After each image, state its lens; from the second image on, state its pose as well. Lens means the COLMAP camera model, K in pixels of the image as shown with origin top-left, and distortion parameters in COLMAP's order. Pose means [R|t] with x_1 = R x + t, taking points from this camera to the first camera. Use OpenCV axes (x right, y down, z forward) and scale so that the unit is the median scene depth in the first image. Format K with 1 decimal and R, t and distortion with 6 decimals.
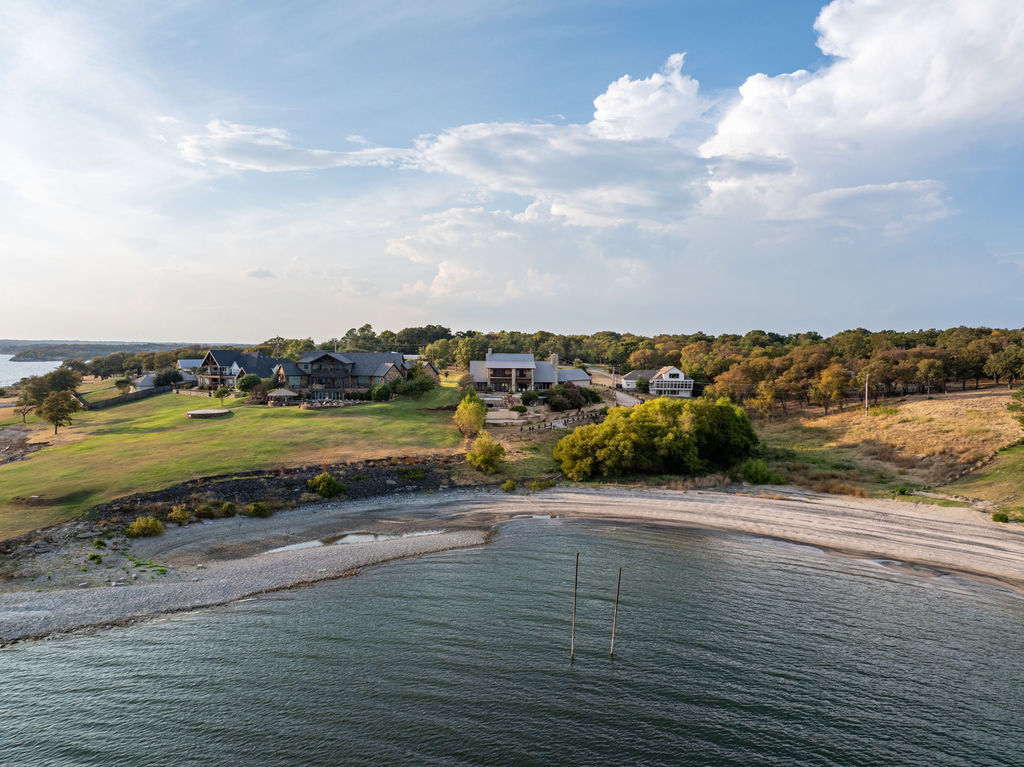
lens RADIAL K [[764.2, 0, 512.0], [0, 764.2, 383.5], [0, 0, 1]] dist [-0.022657, -0.001515]
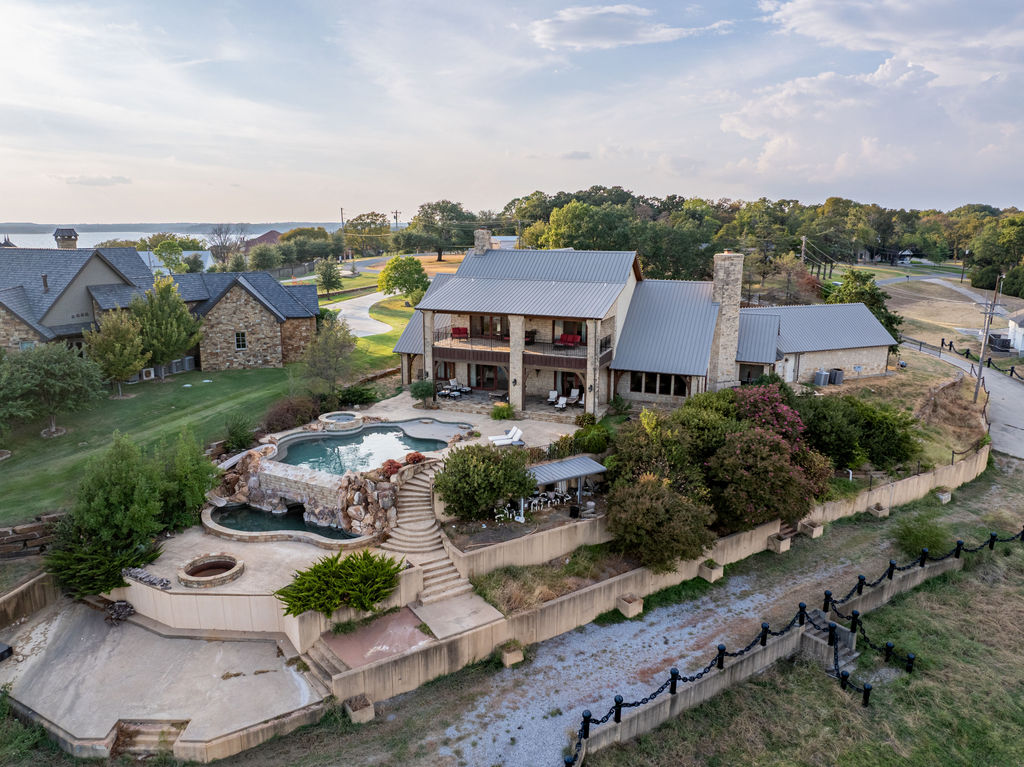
lens RADIAL K [[719.5, 0, 513.7], [0, 719.5, 367.2], [0, 0, 1]] dist [-0.046509, 0.004972]
pose [[0.902238, 0.075461, -0.424586, 0.052646], [-0.015288, 0.989549, 0.143384, -0.018763], [0.430968, -0.122876, 0.893962, 0.417666]]
